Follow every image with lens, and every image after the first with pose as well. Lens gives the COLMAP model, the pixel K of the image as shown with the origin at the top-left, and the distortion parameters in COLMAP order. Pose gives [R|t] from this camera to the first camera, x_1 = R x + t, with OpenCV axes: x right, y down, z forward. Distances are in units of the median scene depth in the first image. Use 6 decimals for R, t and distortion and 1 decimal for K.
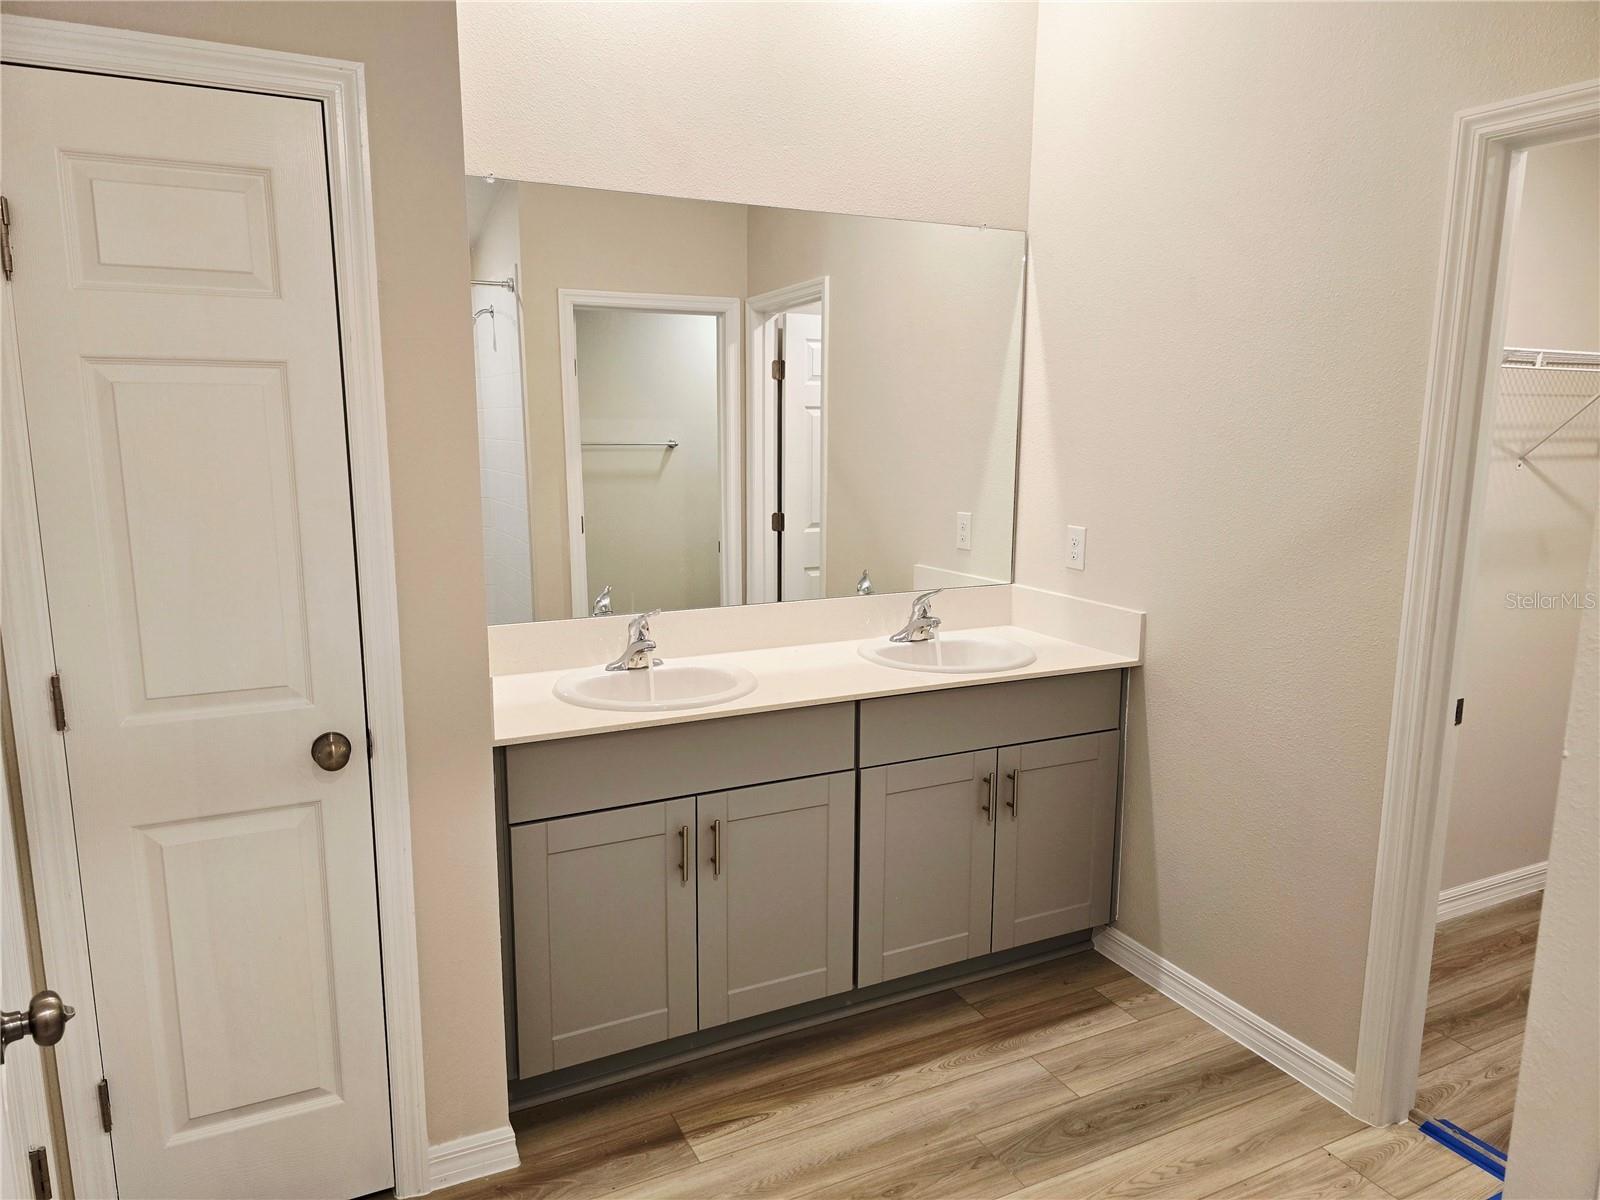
lens RADIAL K [[1101.8, 0, 805.5], [0, 1101.8, 602.7], [0, 0, 1]] dist [0.045066, -0.043092]
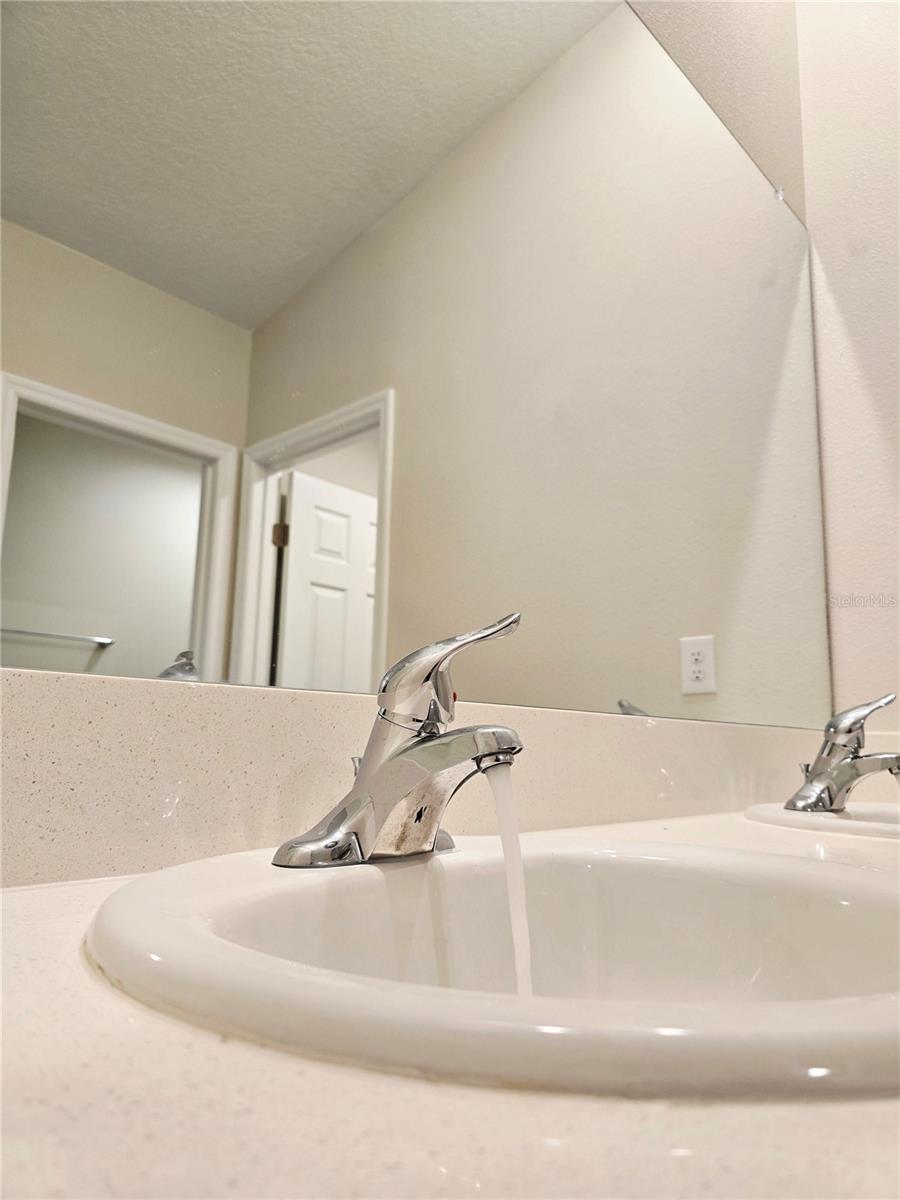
lens RADIAL K [[826.4, 0, 454.1], [0, 826.4, 600.7], [0, 0, 1]] dist [0.045066, -0.043092]
pose [[0.930971, 0.082431, 0.355665, -0.119024], [0.040131, 0.945170, -0.324104, 0.036886], [-0.362880, 0.316005, 0.876618, 0.437664]]
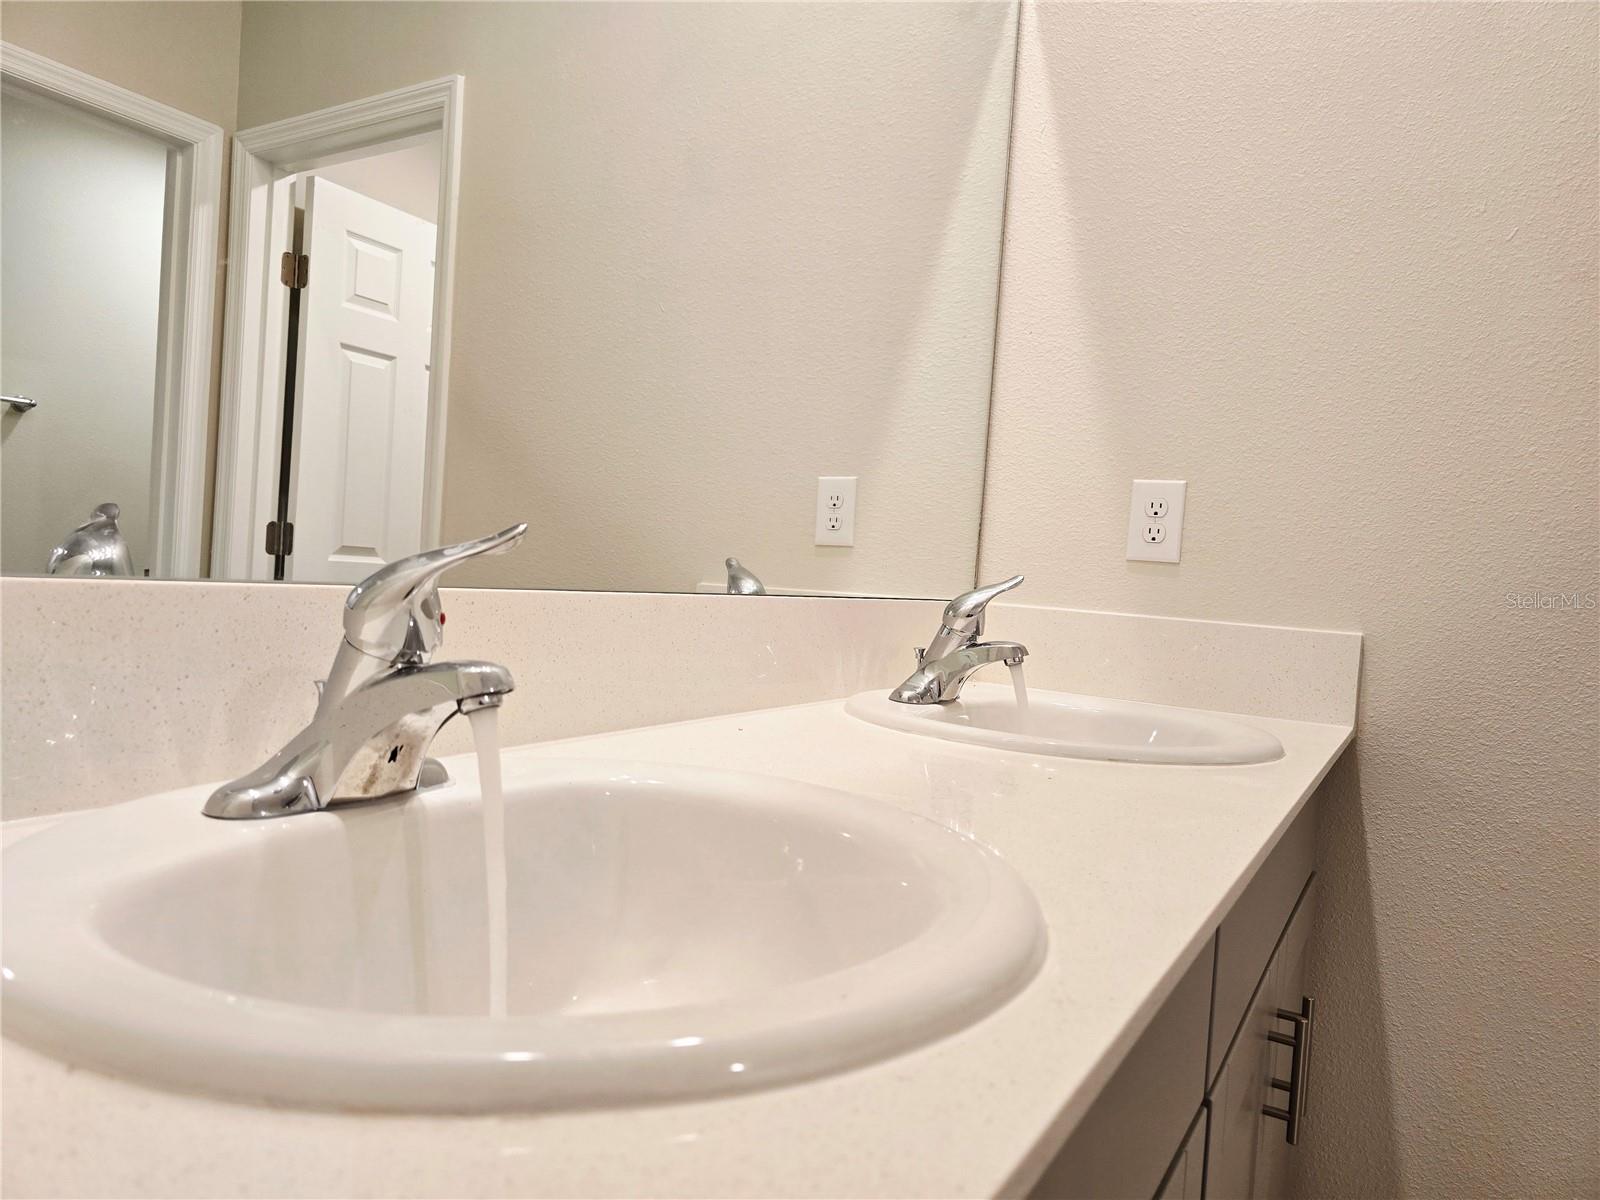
lens RADIAL K [[1101.8, 0, 803.7], [0, 1101.8, 583.9], [0, 0, 1]] dist [0.045066, -0.043092]
pose [[0.834907, 0.045917, 0.548473, -0.112488], [0.026165, 0.992076, -0.122884, 0.024667], [-0.549769, 0.116948, 0.827089, 0.411269]]
